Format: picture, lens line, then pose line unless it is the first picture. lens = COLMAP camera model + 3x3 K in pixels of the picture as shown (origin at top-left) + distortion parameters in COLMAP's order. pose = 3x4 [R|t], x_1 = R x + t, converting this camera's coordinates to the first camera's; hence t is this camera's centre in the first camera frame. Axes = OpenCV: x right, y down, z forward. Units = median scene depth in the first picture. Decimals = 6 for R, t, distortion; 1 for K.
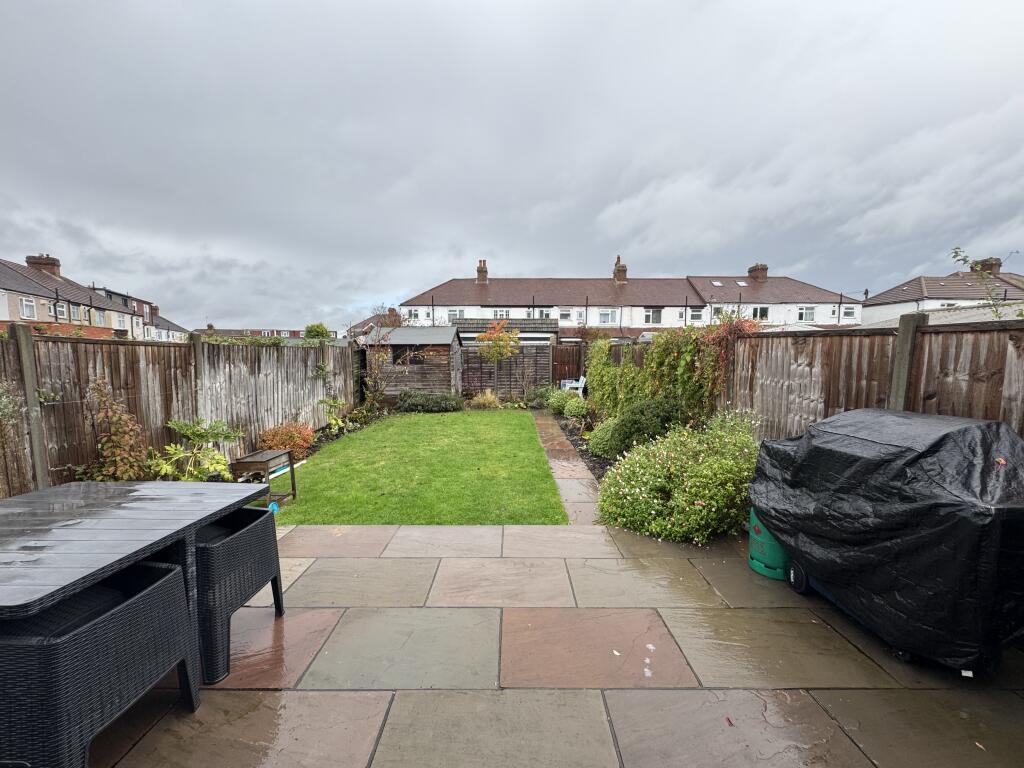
lens RADIAL K [[411.9, 0, 512.0], [0, 411.9, 384.0], [0, 0, 1]] dist [0.000310, -0.000074]
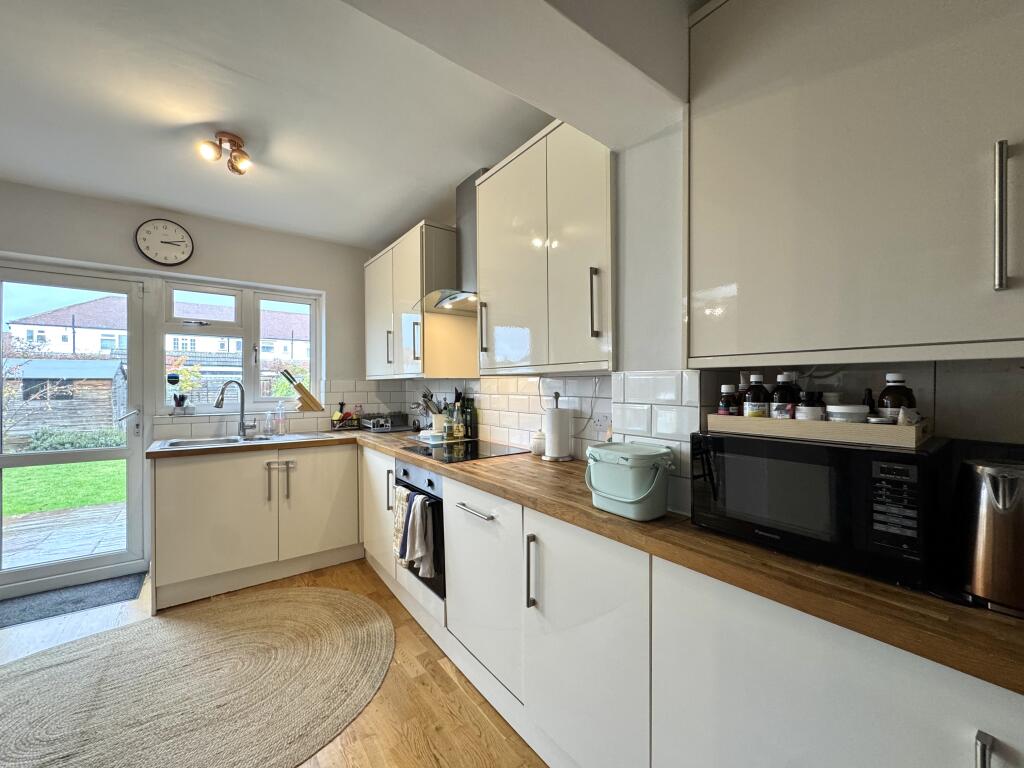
lens RADIAL K [[411.9, 0, 512.0], [0, 411.9, 384.0], [0, 0, 1]] dist [0.000310, -0.000074]
pose [[0.801511, -0.001103, 0.597979, 0.025415], [0.048470, 0.996828, -0.063128, 0.024408], [-0.596013, 0.079581, 0.799022, -0.345581]]
